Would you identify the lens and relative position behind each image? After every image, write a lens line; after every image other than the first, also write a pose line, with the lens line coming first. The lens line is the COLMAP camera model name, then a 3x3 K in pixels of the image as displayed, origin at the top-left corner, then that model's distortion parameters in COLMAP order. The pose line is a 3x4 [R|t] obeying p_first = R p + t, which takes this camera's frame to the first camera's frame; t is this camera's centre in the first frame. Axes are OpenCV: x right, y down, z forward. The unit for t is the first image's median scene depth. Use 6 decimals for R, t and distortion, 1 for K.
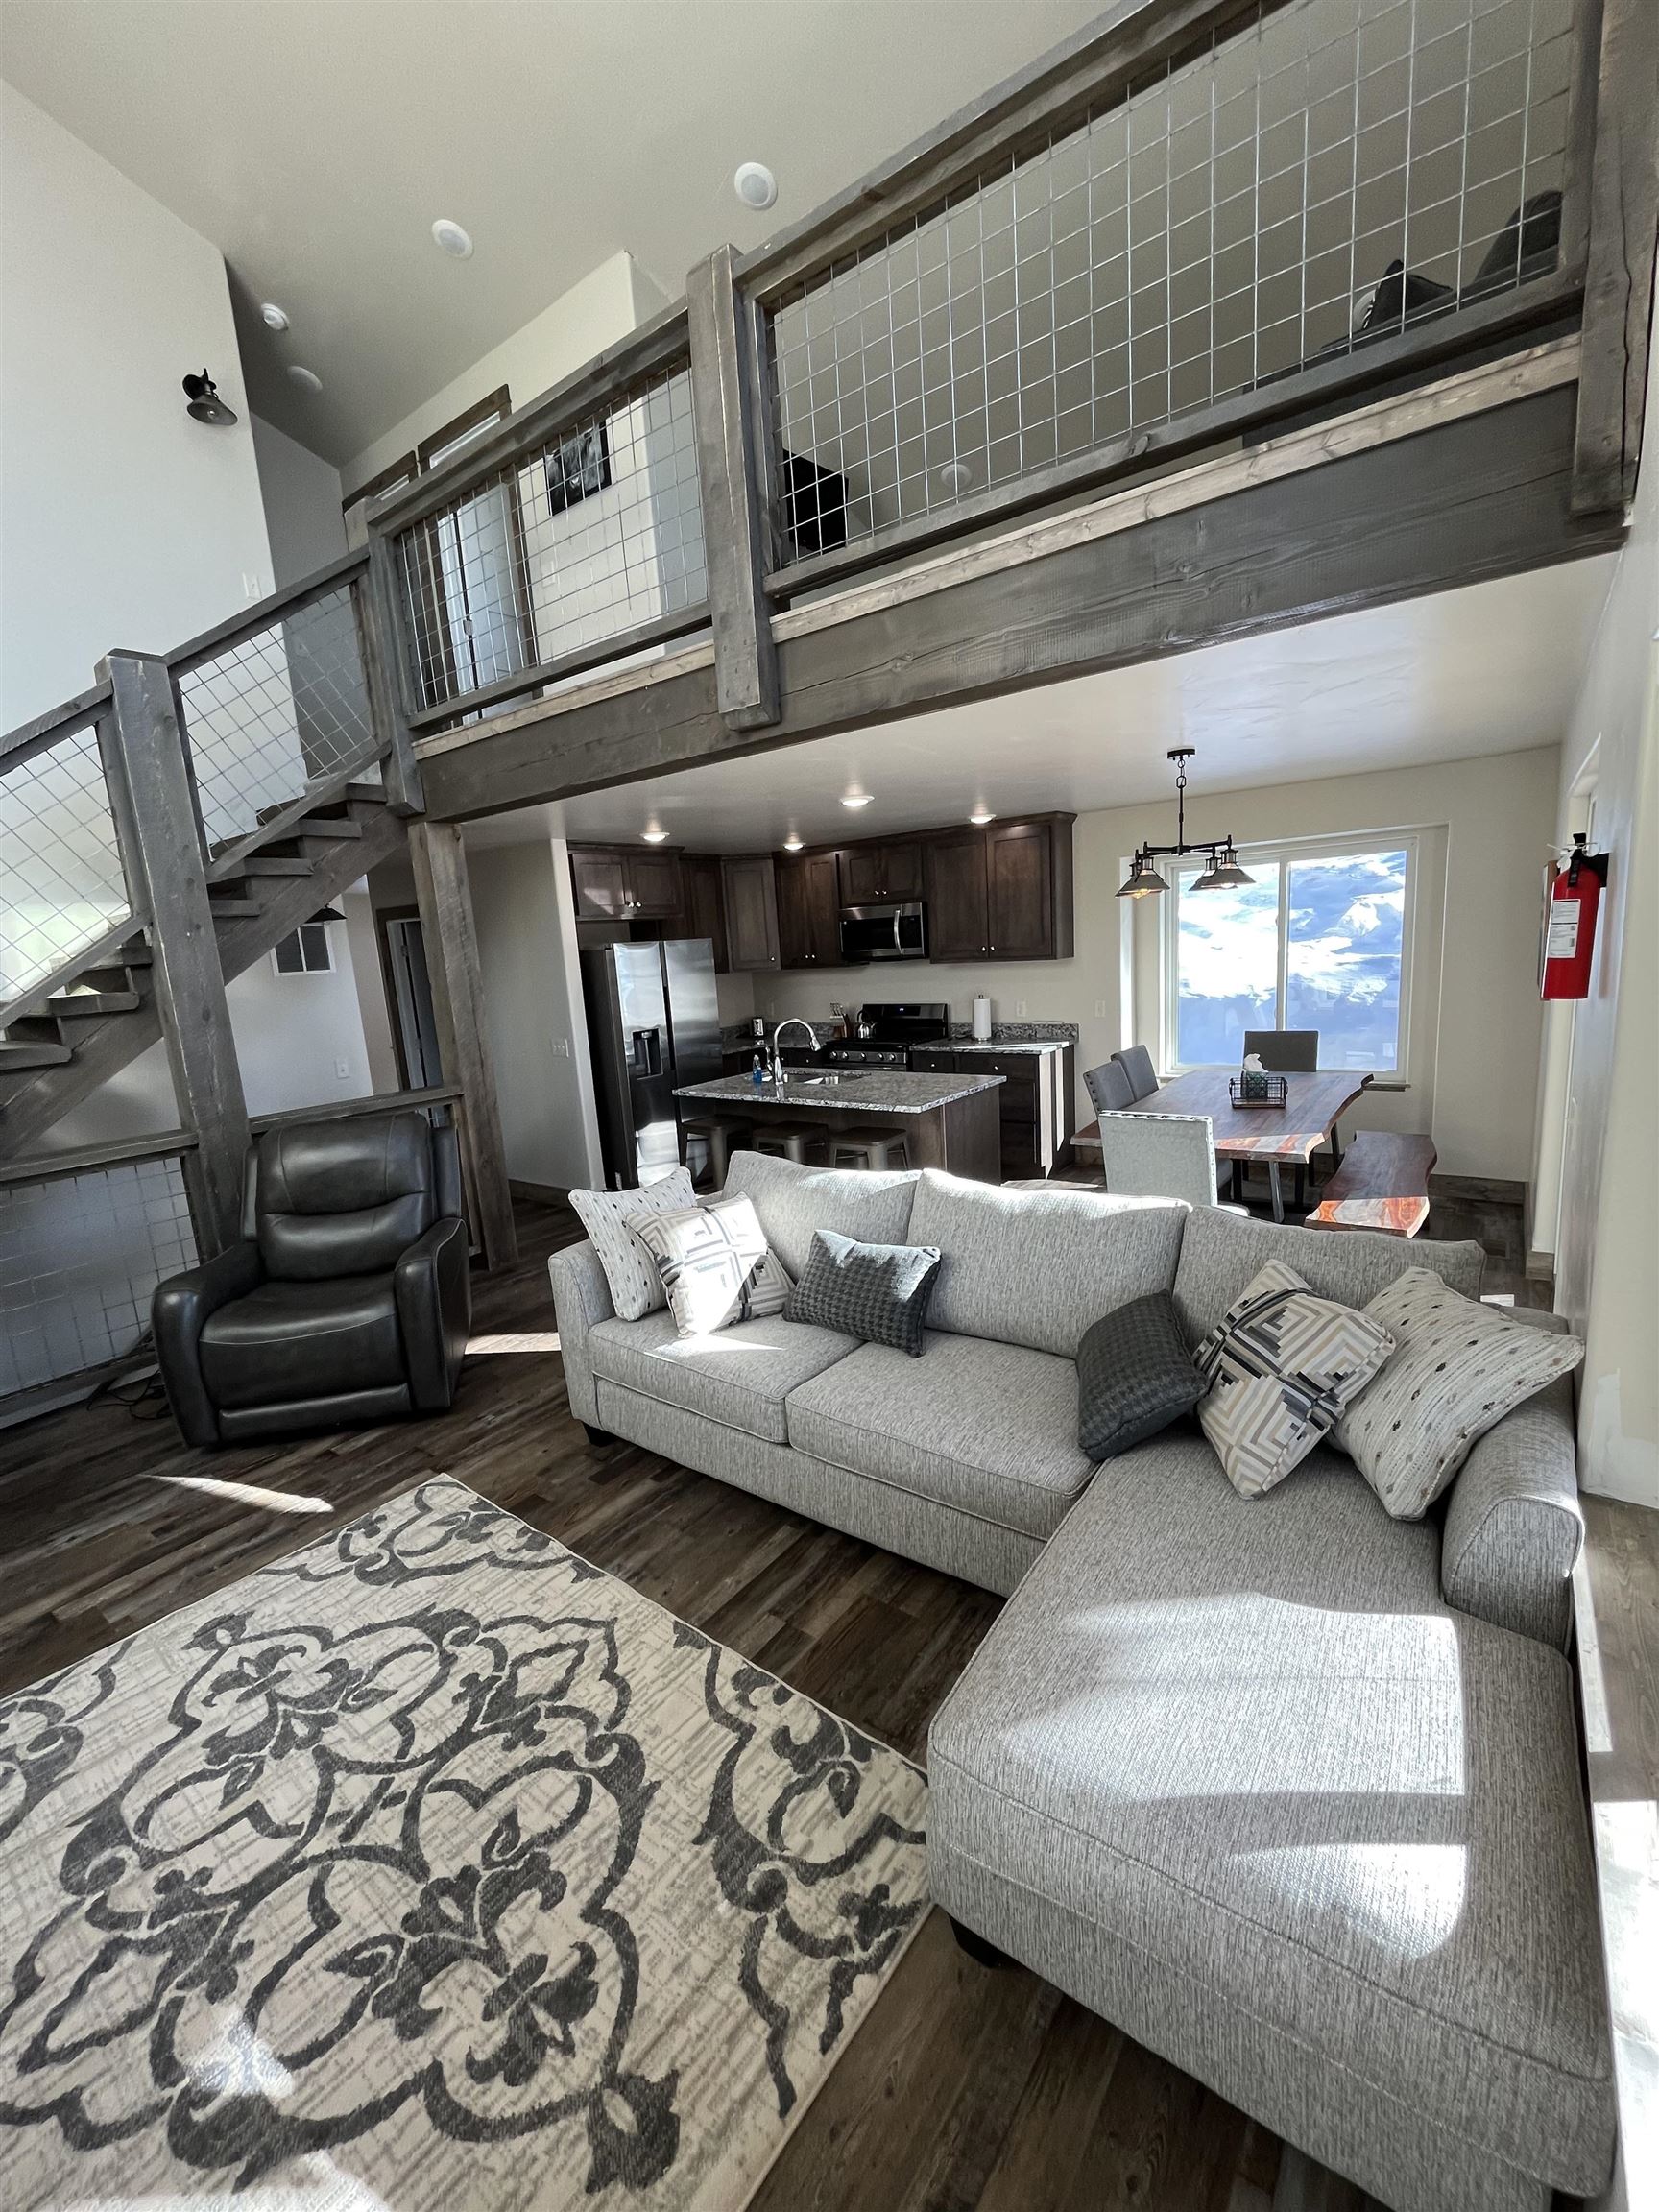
lens RADIAL K [[903.9, 0, 830.7], [0, 903.9, 1099.2], [0, 0, 1]] dist [-0.002417, -0.000360]
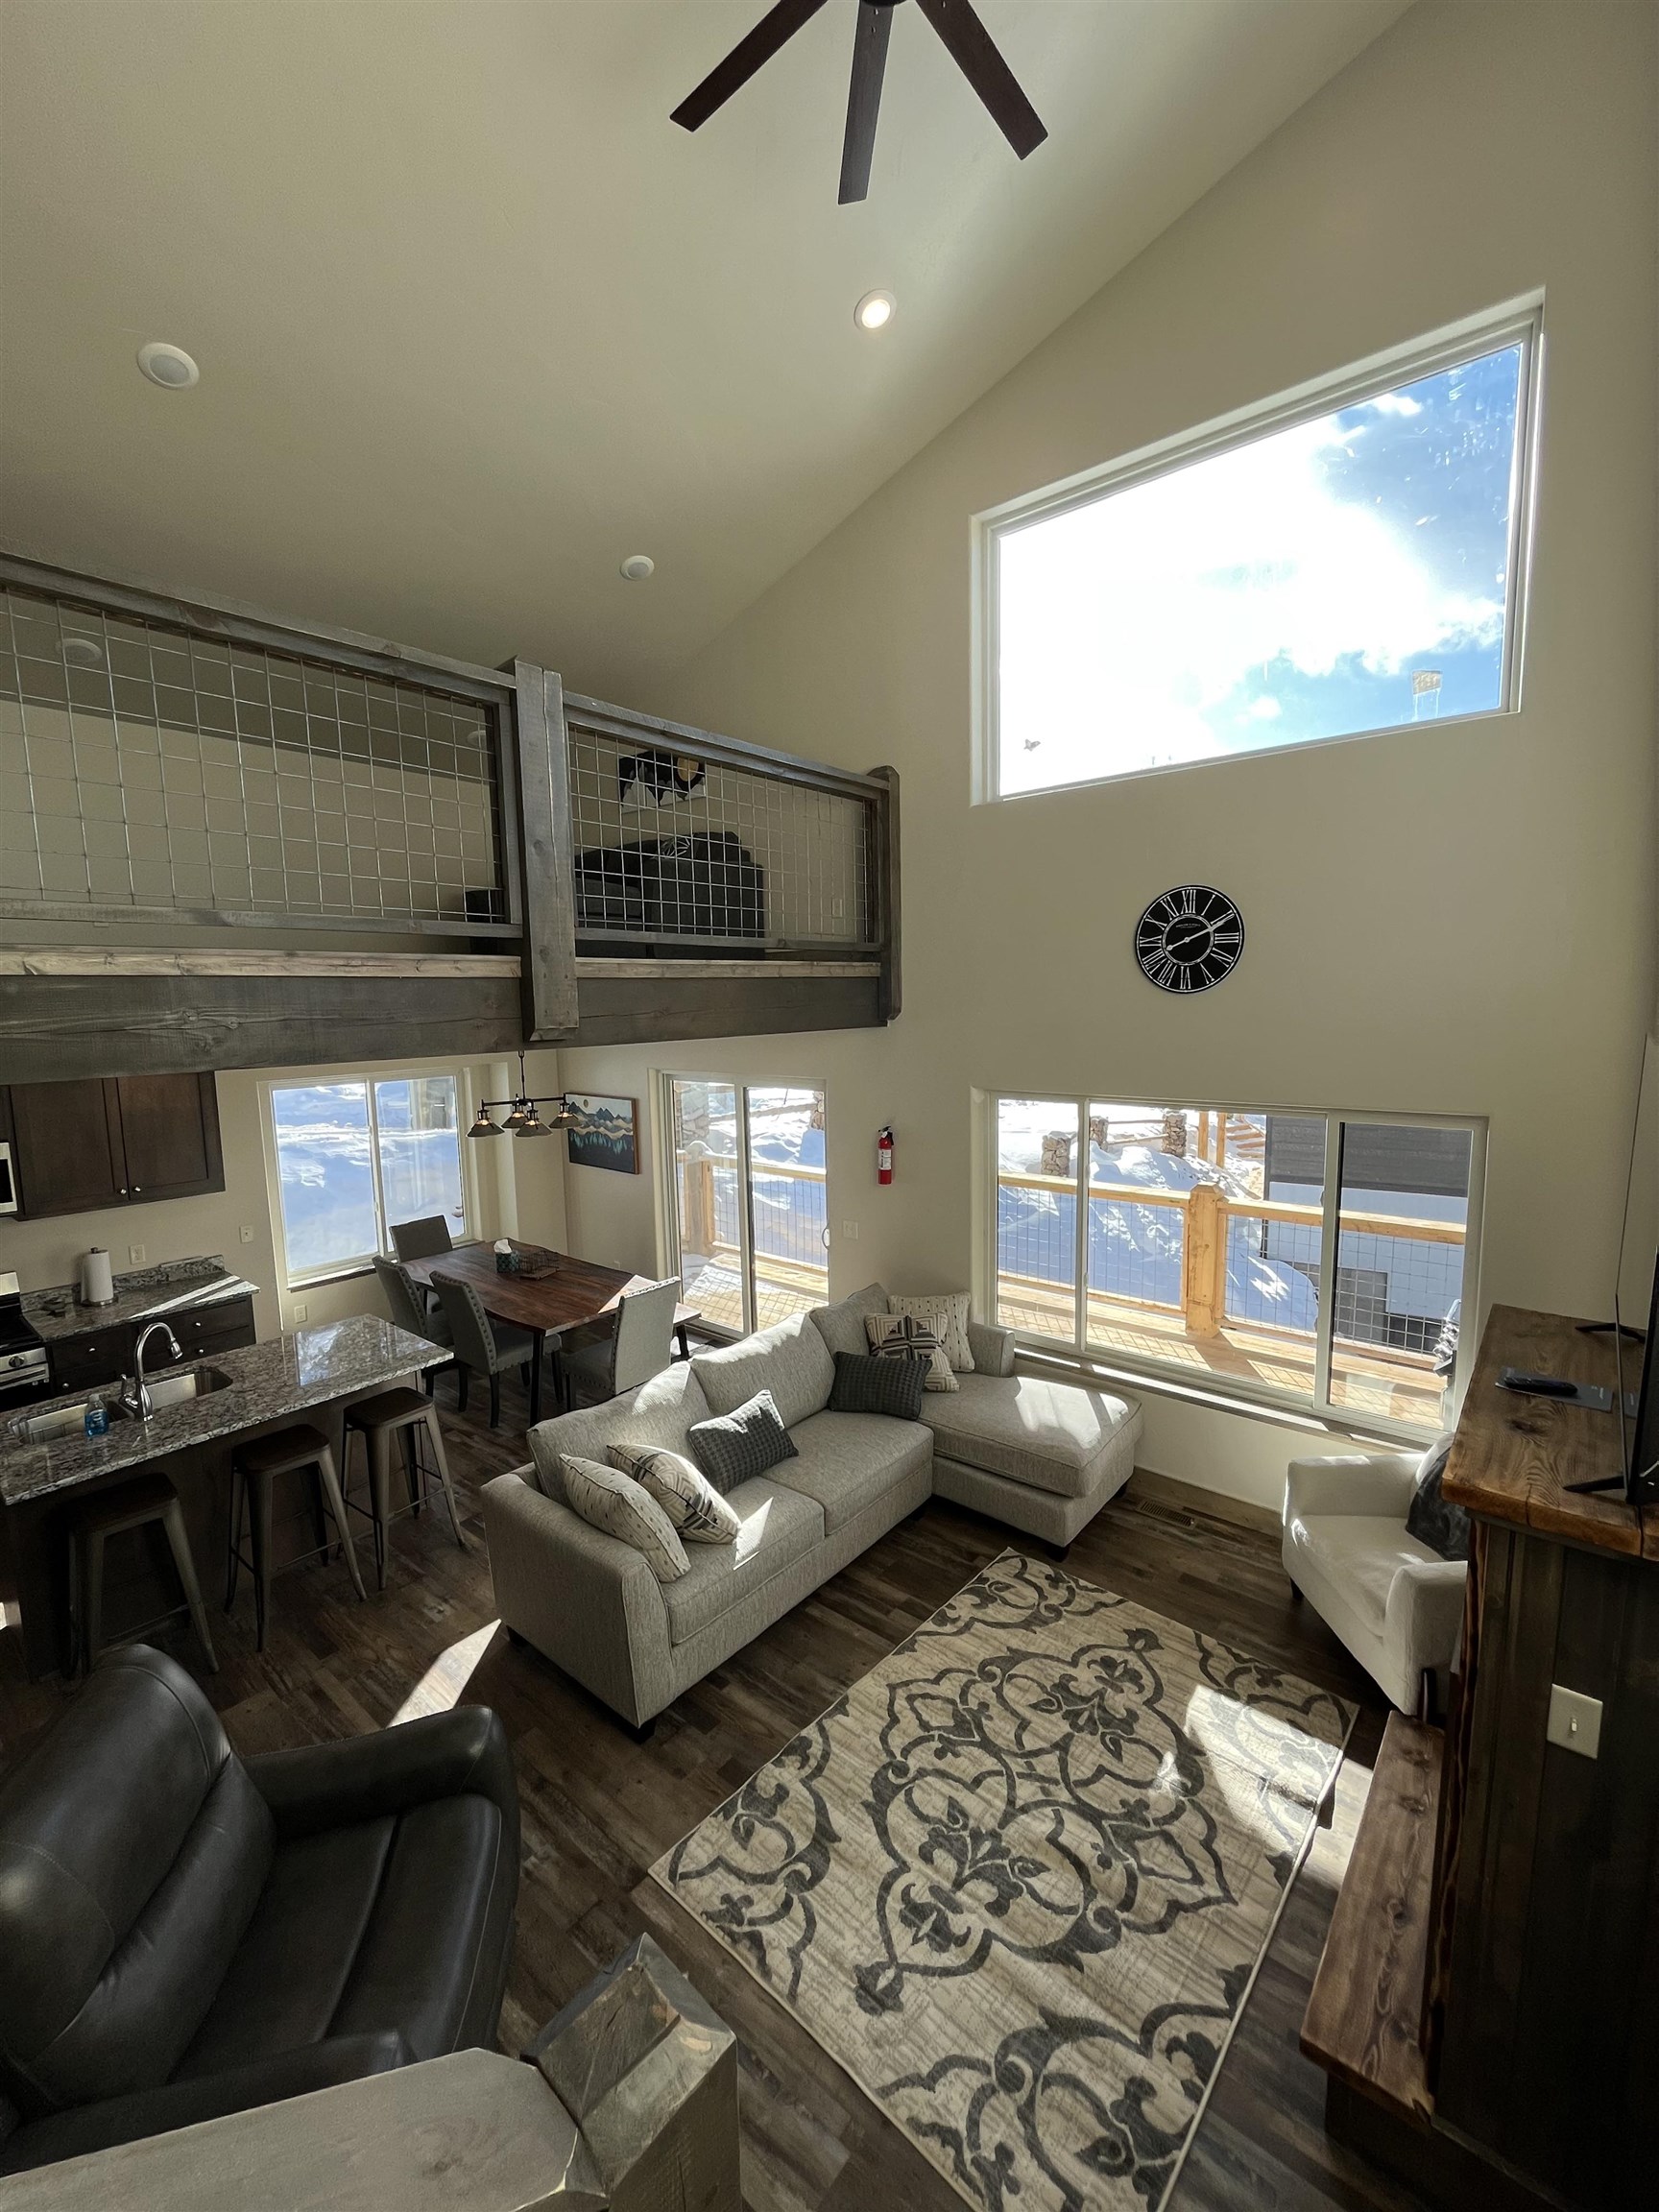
lens RADIAL K [[903.9, 0, 830.4], [0, 903.9, 1104.6], [0, 0, 1]] dist [-0.002417, -0.000360]
pose [[0.054741, -0.061145, 0.996627, -2.101489], [0.188477, 0.980813, 0.049822, -0.564355], [-0.980551, 0.185114, 0.065215, 1.042975]]
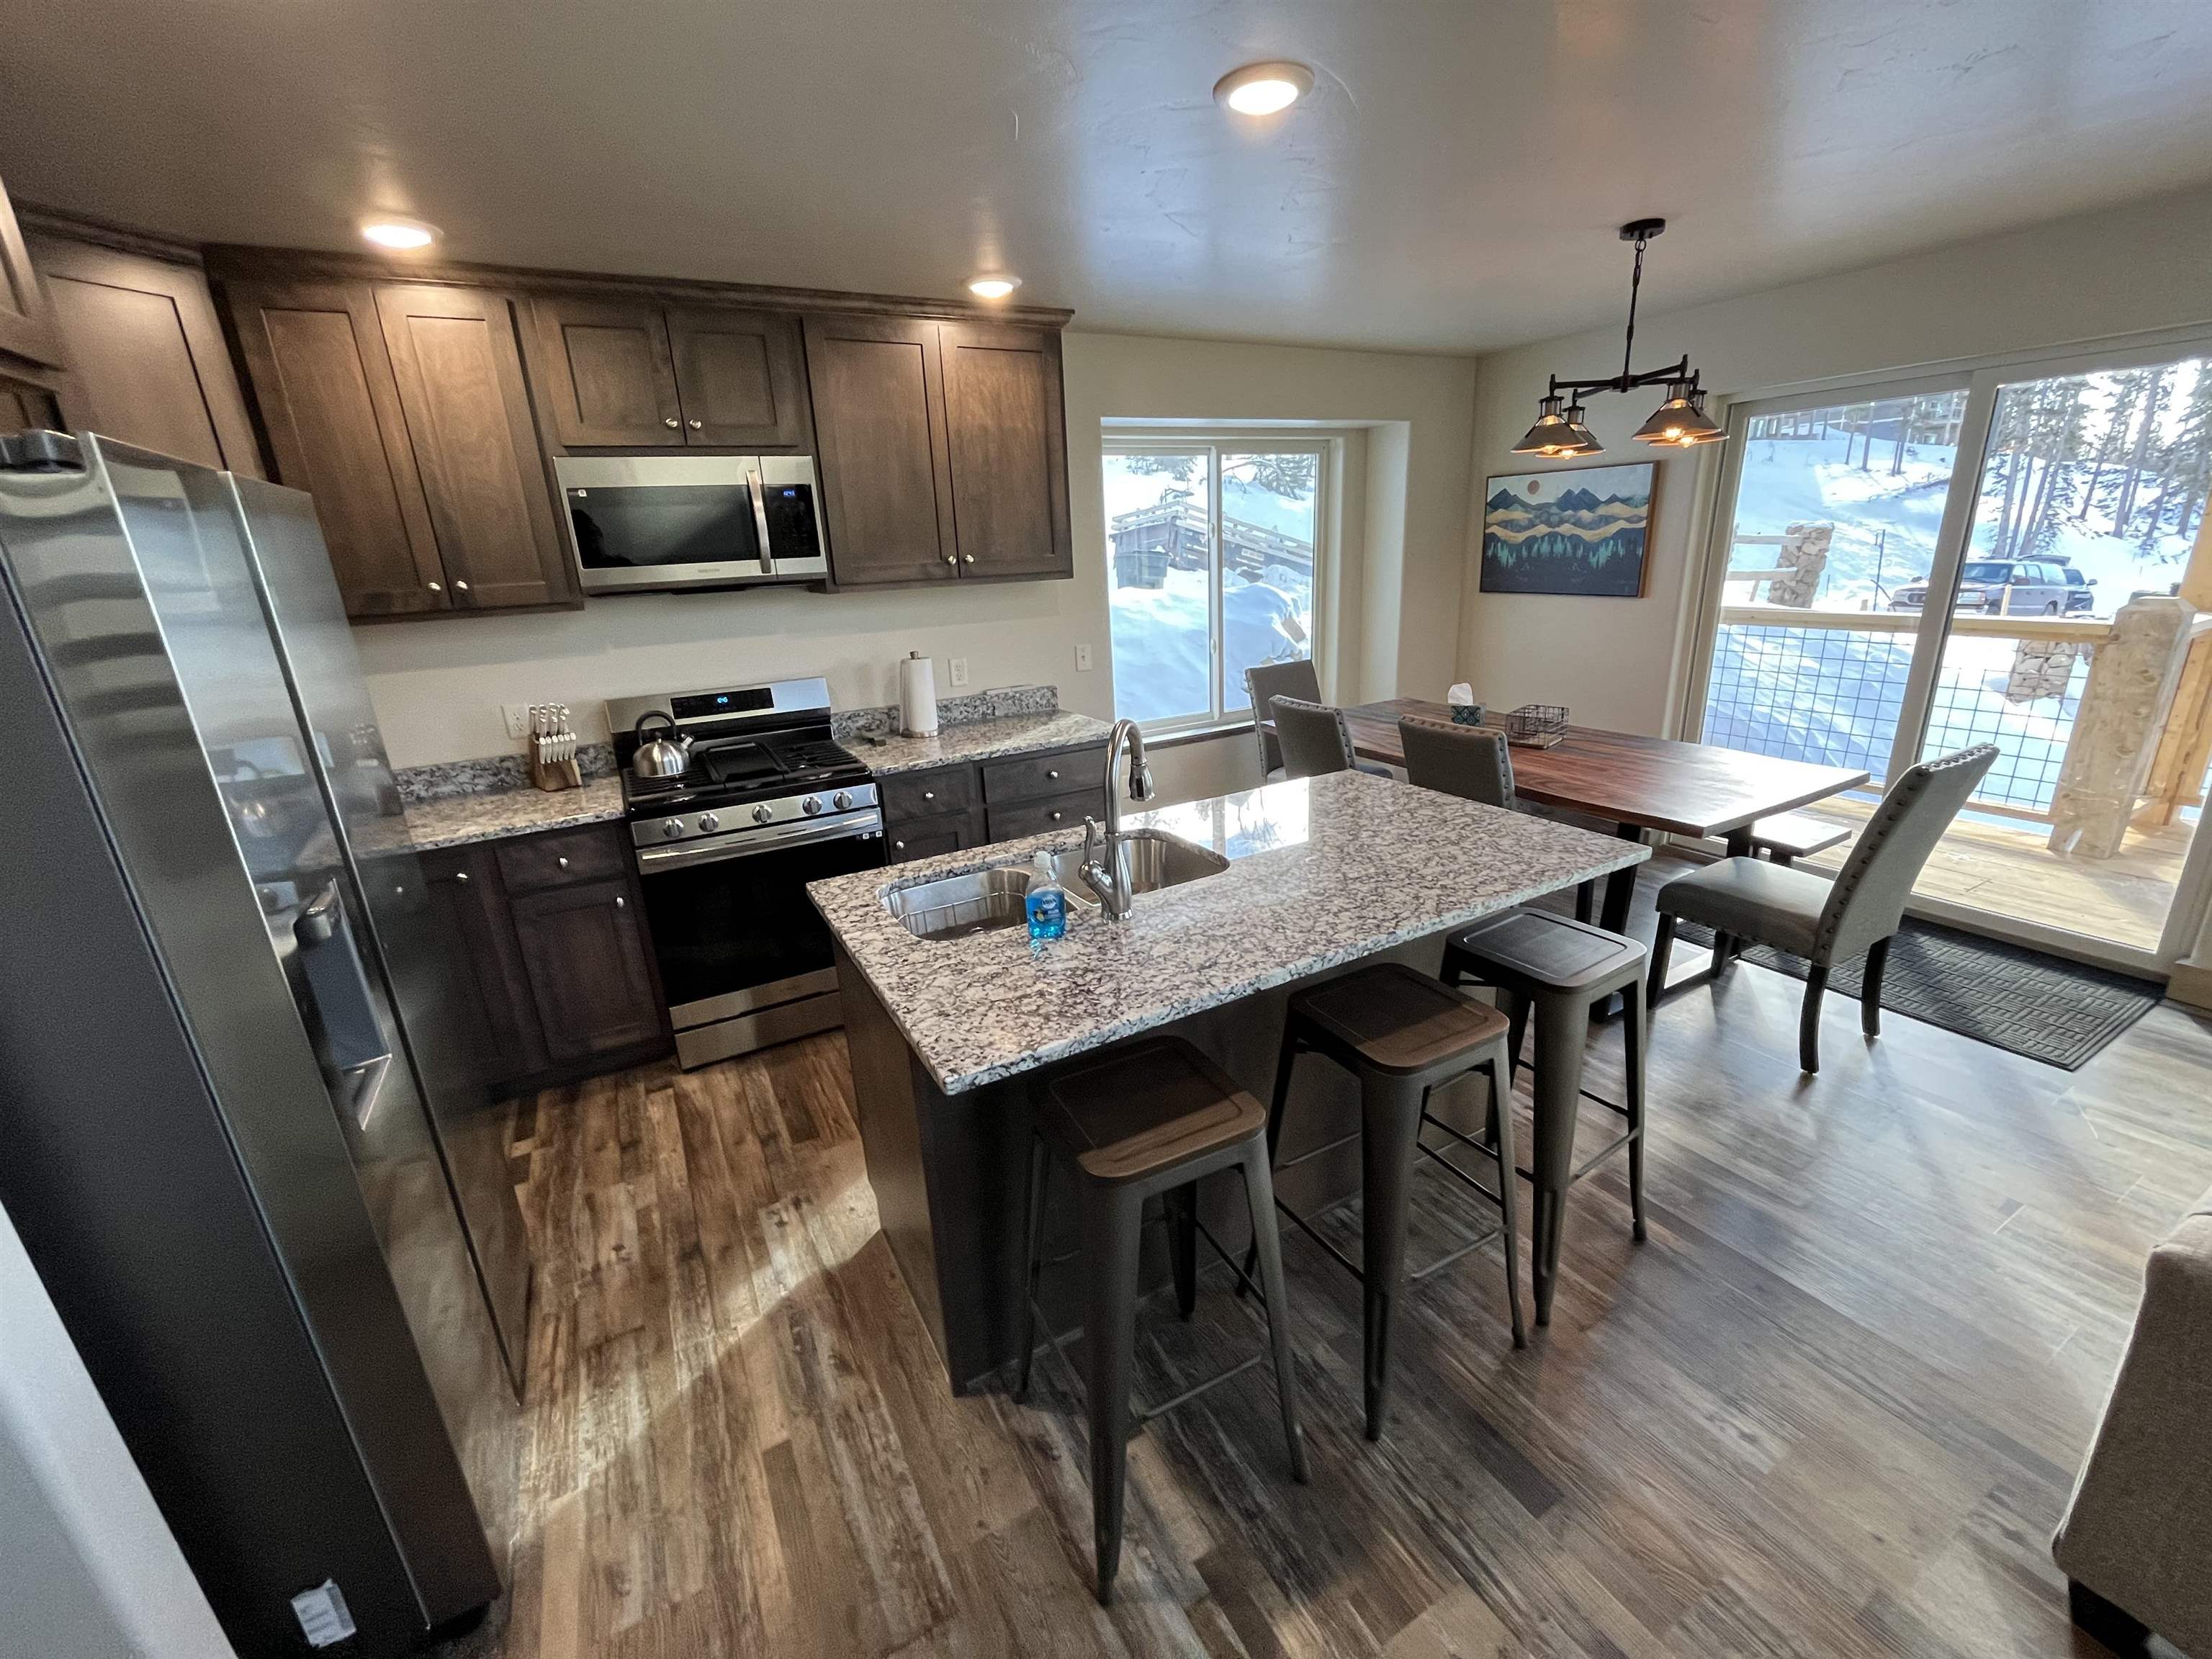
lens RADIAL K [[903.9, 0, 1129.5], [0, 903.9, 823.0], [0, 0, 1]] dist [-0.002417, -0.000360]
pose [[0.395075, -0.235072, 0.888064, -1.011407], [0.180974, 0.967678, 0.175636, -0.317055], [-0.900647, 0.091327, 0.424847, 2.411652]]
